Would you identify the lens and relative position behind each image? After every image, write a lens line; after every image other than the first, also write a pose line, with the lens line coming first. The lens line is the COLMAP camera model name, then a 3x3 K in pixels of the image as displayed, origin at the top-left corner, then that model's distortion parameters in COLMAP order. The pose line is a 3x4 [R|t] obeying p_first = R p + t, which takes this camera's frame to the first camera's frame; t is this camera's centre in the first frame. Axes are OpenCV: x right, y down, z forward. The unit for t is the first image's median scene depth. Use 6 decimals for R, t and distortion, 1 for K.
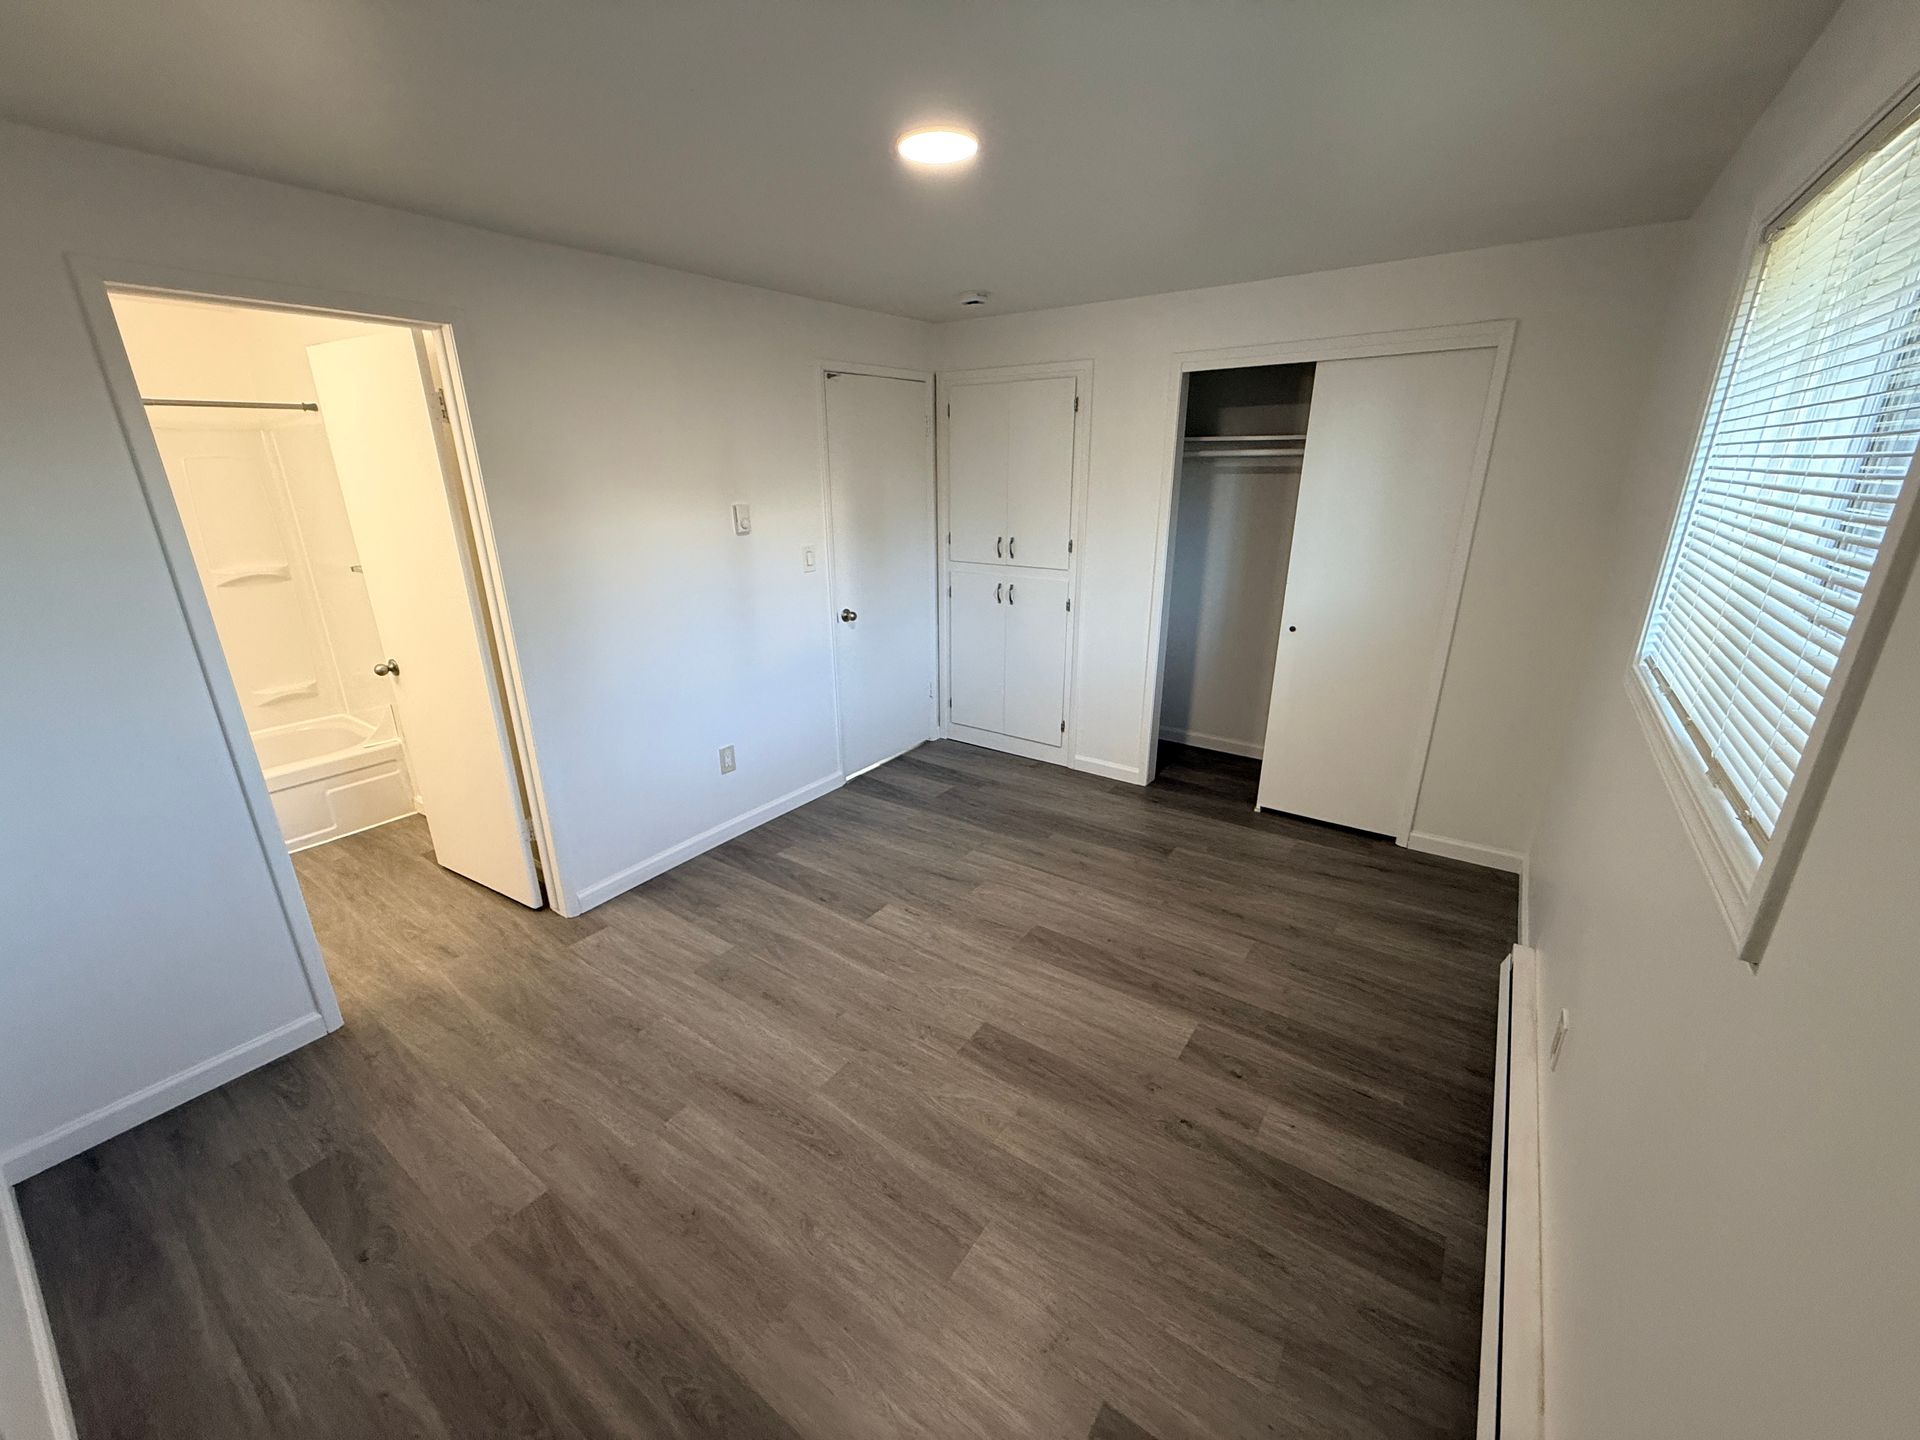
lens RADIAL K [[753.3, 0, 956.5], [0, 753.3, 719.7], [0, 0, 1]] dist [-0.004163, -0.000219]
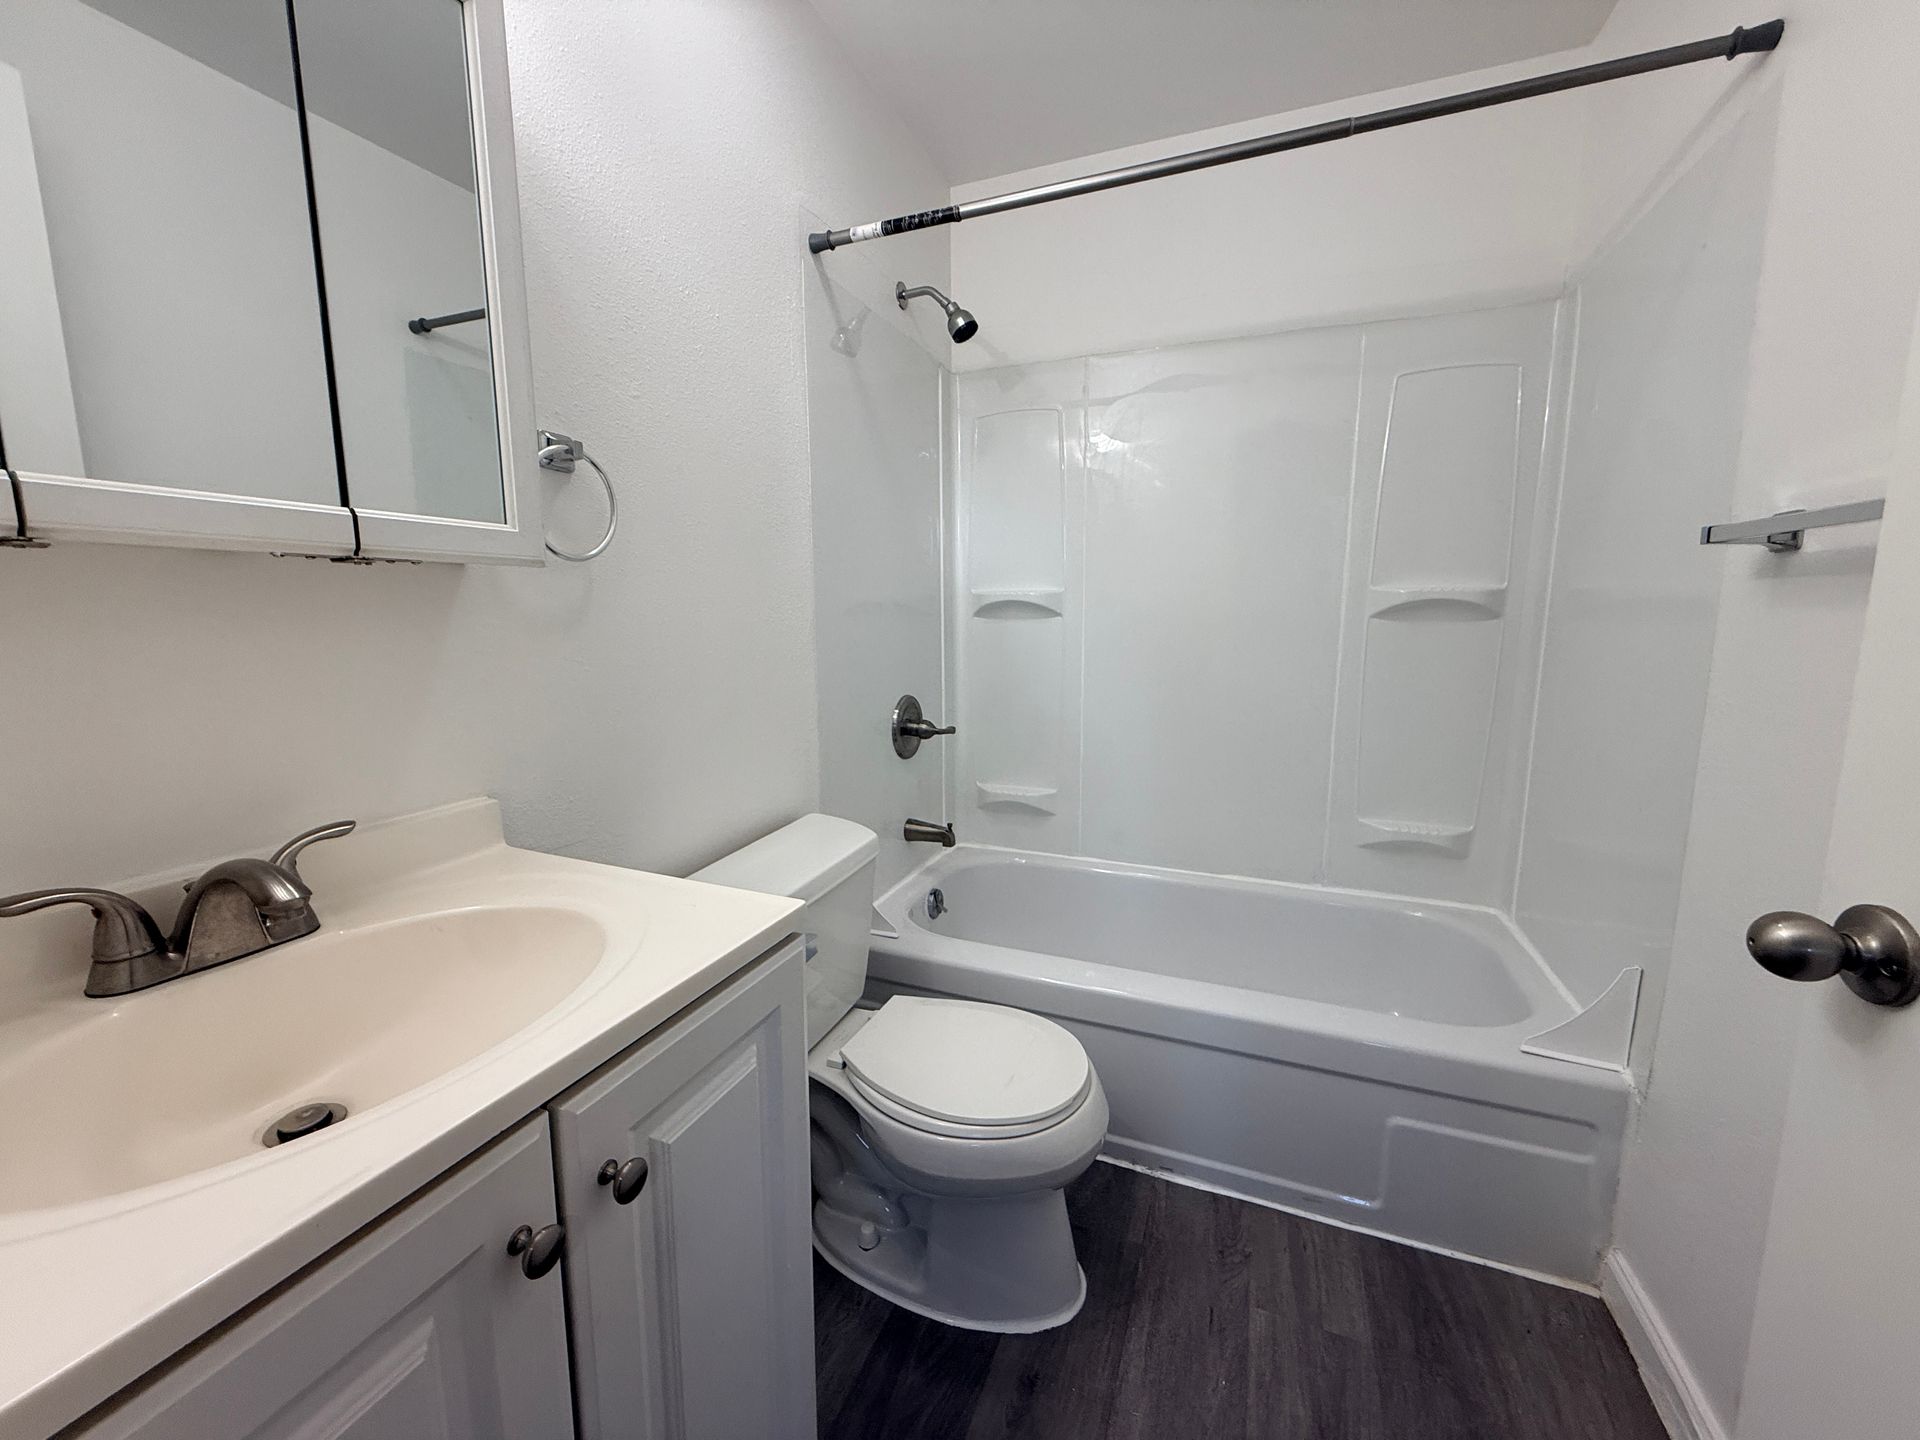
lens RADIAL K [[753.3, 0, 959.6], [0, 753.3, 714.2], [0, 0, 1]] dist [-0.004163, -0.000219]
pose [[0.222817, 0.143963, -0.964172, -0.499020], [-0.311640, 0.947657, 0.069478, -0.053526], [0.923706, 0.284993, 0.256019, 0.583707]]
